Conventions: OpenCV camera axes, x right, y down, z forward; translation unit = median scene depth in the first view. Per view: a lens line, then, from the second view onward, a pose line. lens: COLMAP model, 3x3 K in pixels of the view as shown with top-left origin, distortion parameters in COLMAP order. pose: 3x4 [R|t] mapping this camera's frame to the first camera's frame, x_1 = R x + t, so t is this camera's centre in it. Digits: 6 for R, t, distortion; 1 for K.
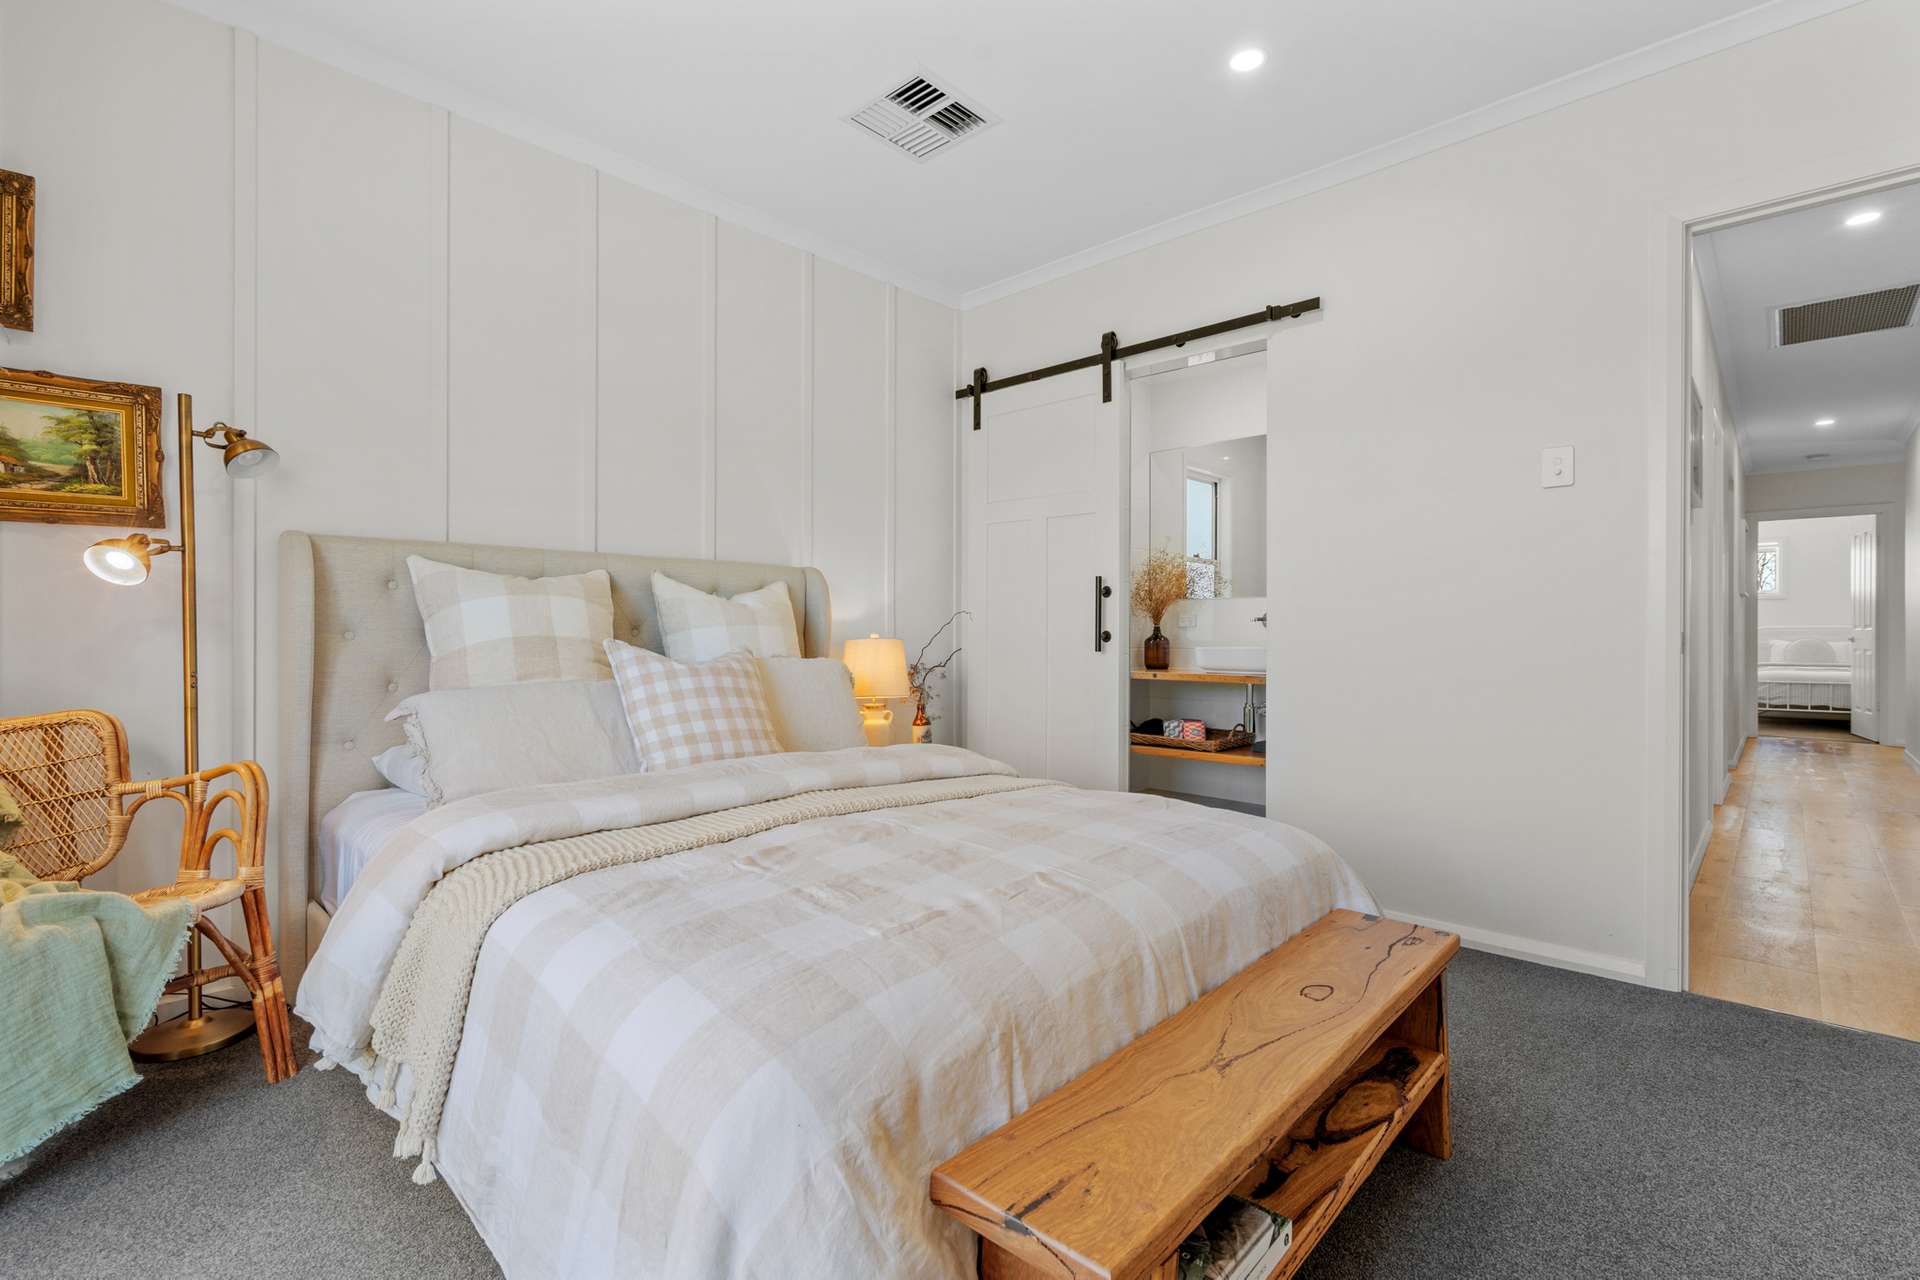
lens RADIAL K [[875.7, 0, 963.8], [0, 875.7, 635.4], [0, 0, 1]] dist [-0.000559, 0.000506]
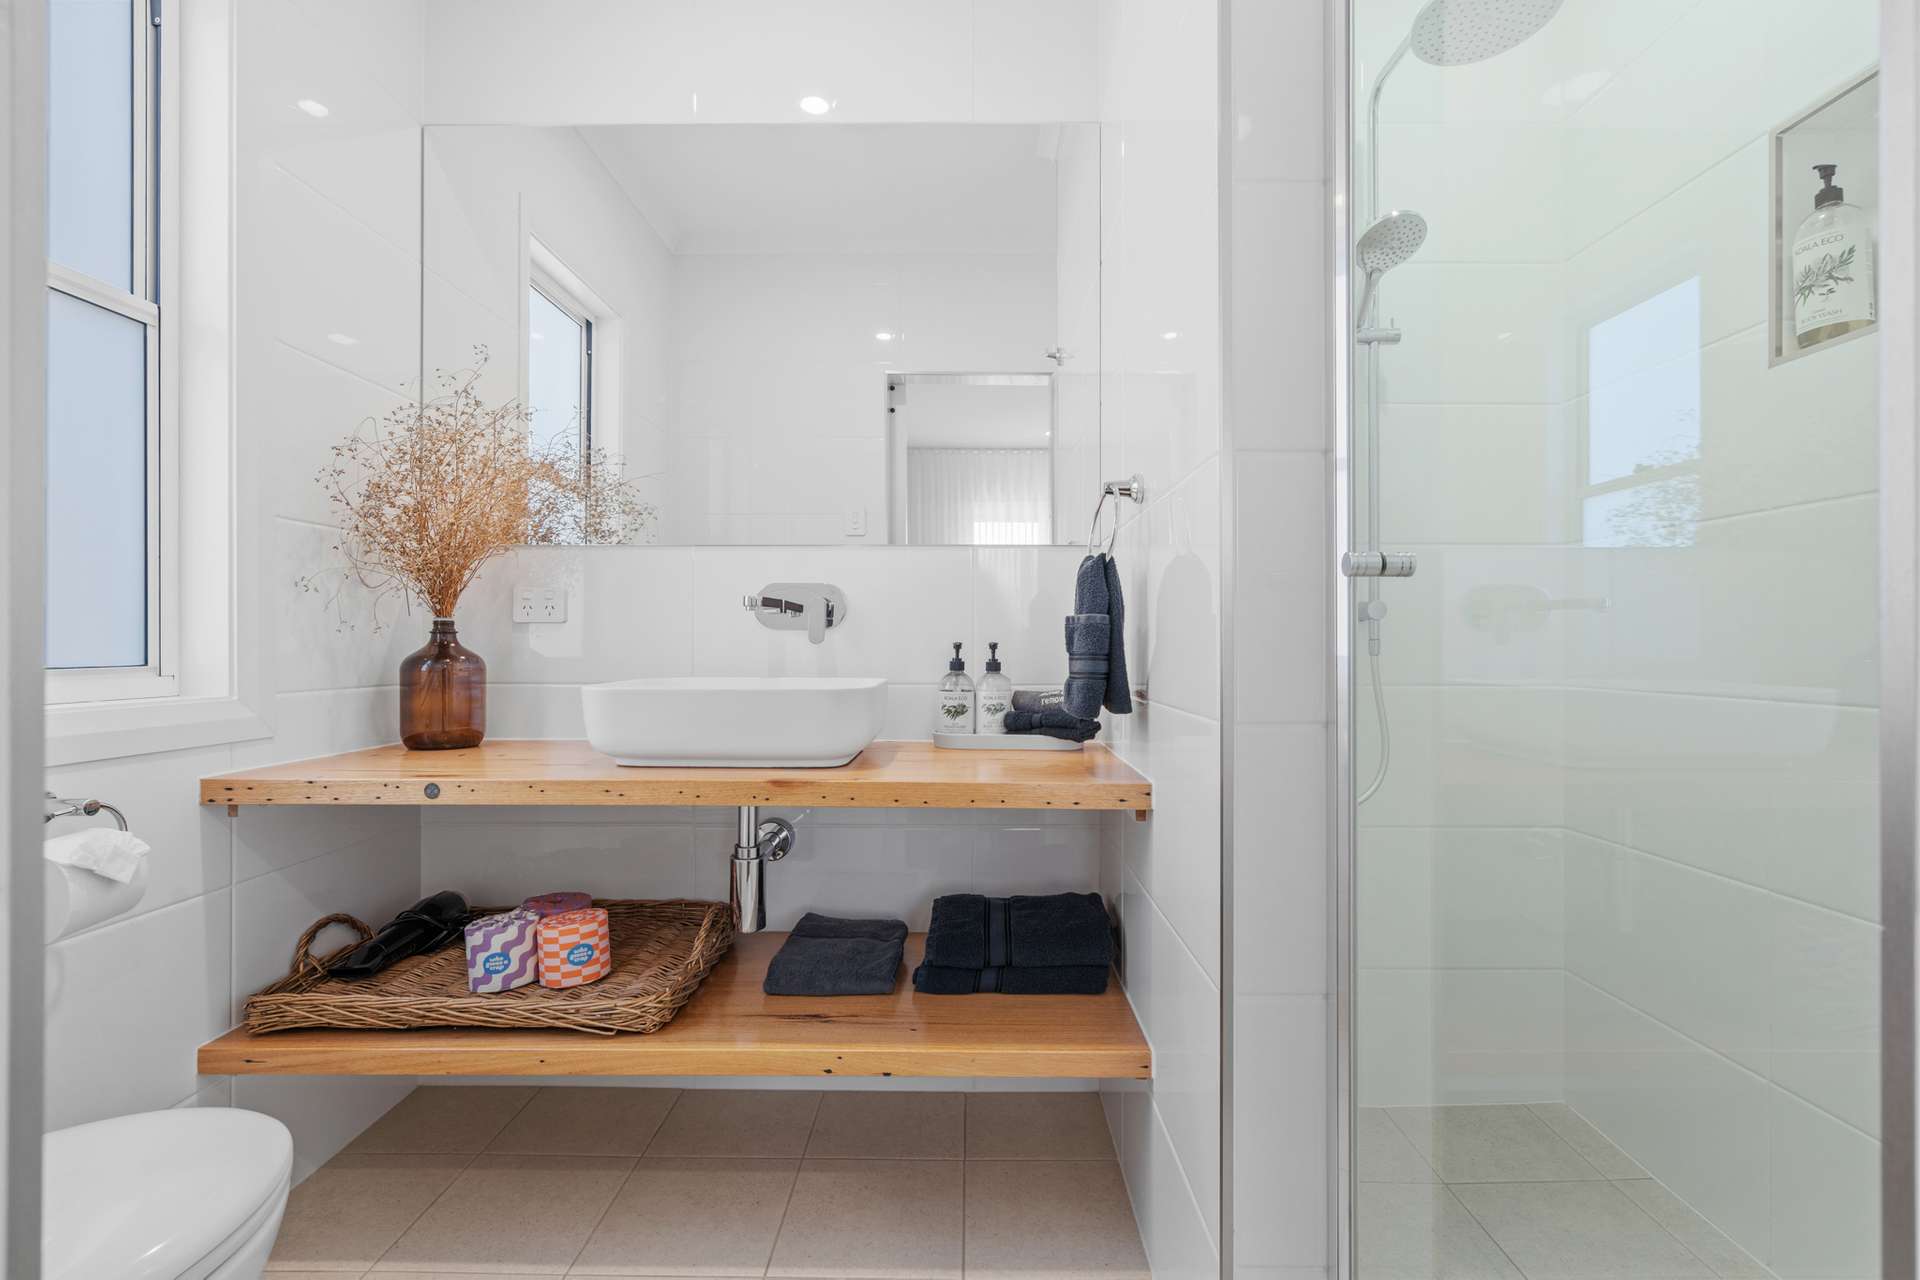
lens RADIAL K [[875.7, 0, 966.1], [0, 875.7, 636.9], [0, 0, 1]] dist [-0.000559, 0.000506]
pose [[0.732443, 0.001713, 0.680826, 0.139065], [-0.001029, 0.999998, -0.001408, -0.003803], [-0.680827, 0.000331, 0.732444, 0.619139]]
